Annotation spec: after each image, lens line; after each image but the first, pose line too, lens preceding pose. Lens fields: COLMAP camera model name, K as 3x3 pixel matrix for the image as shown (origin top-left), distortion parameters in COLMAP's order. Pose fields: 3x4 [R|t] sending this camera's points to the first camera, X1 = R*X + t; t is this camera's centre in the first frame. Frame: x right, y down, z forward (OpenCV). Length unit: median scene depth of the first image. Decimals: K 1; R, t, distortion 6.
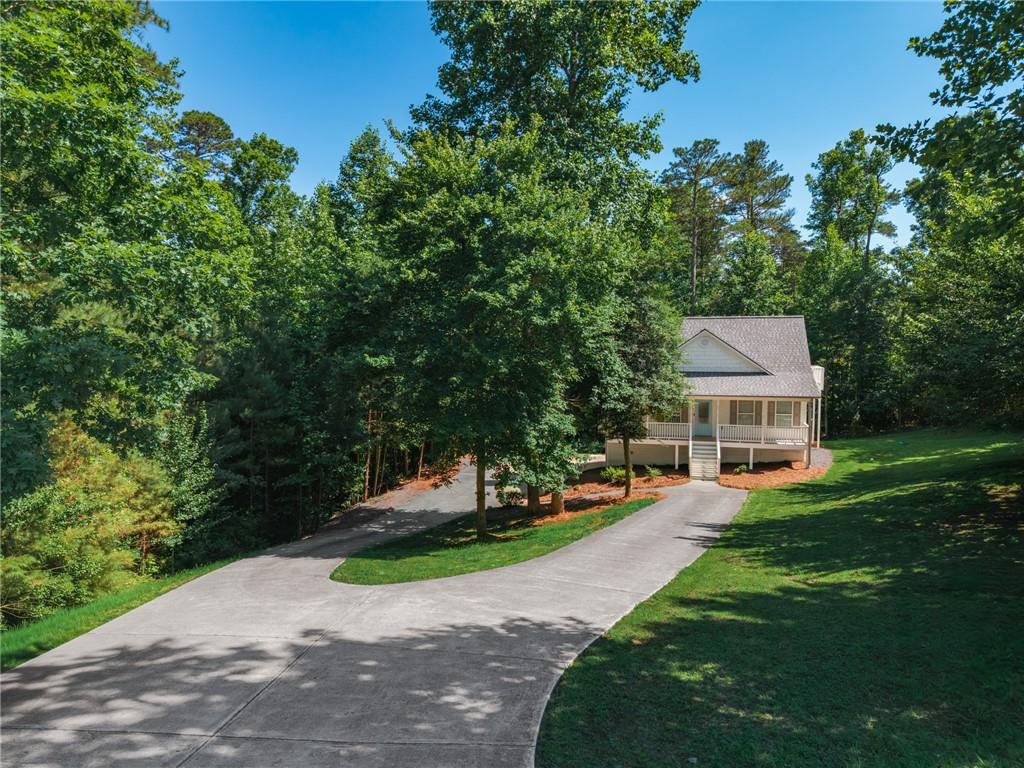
lens RADIAL K [[705.7, 0, 512.0], [0, 705.7, 384.0], [0, 0, 1]] dist [-0.001708, -0.000538]
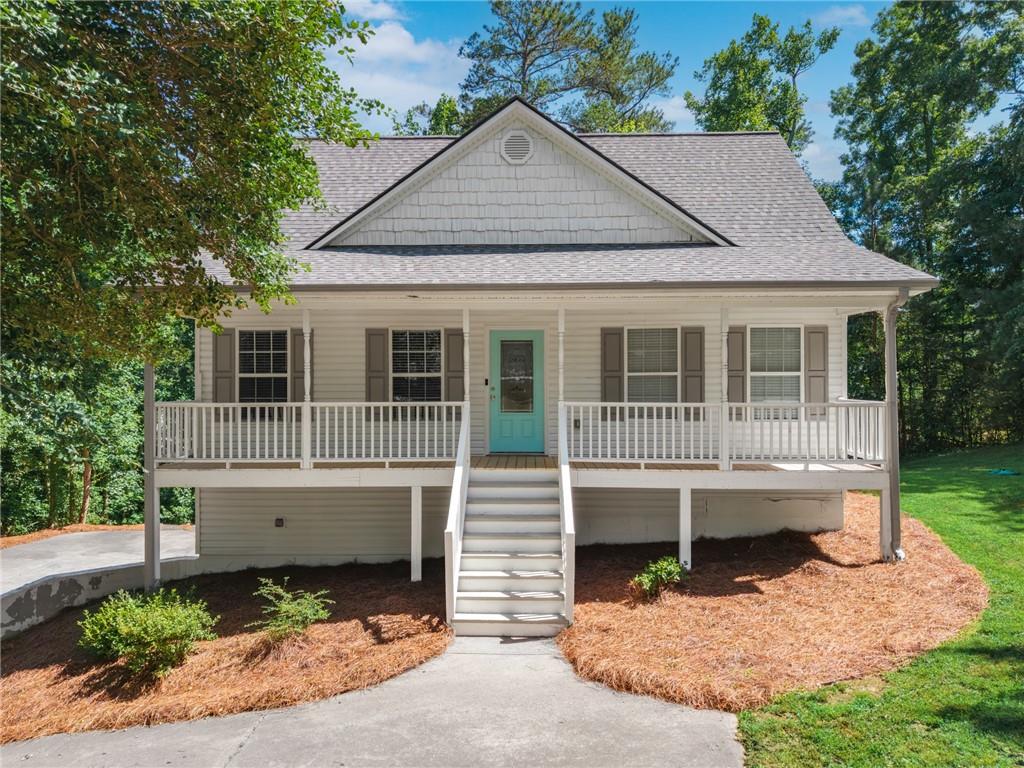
lens RADIAL K [[705.7, 0, 512.0], [0, 705.7, 384.0], [0, 0, 1]] dist [-0.001708, -0.000538]
pose [[0.980159, 0.001293, 0.198207, 0.221304], [0.014674, 0.996761, -0.079069, 0.071152], [-0.197667, 0.080408, 0.976966, 0.747291]]
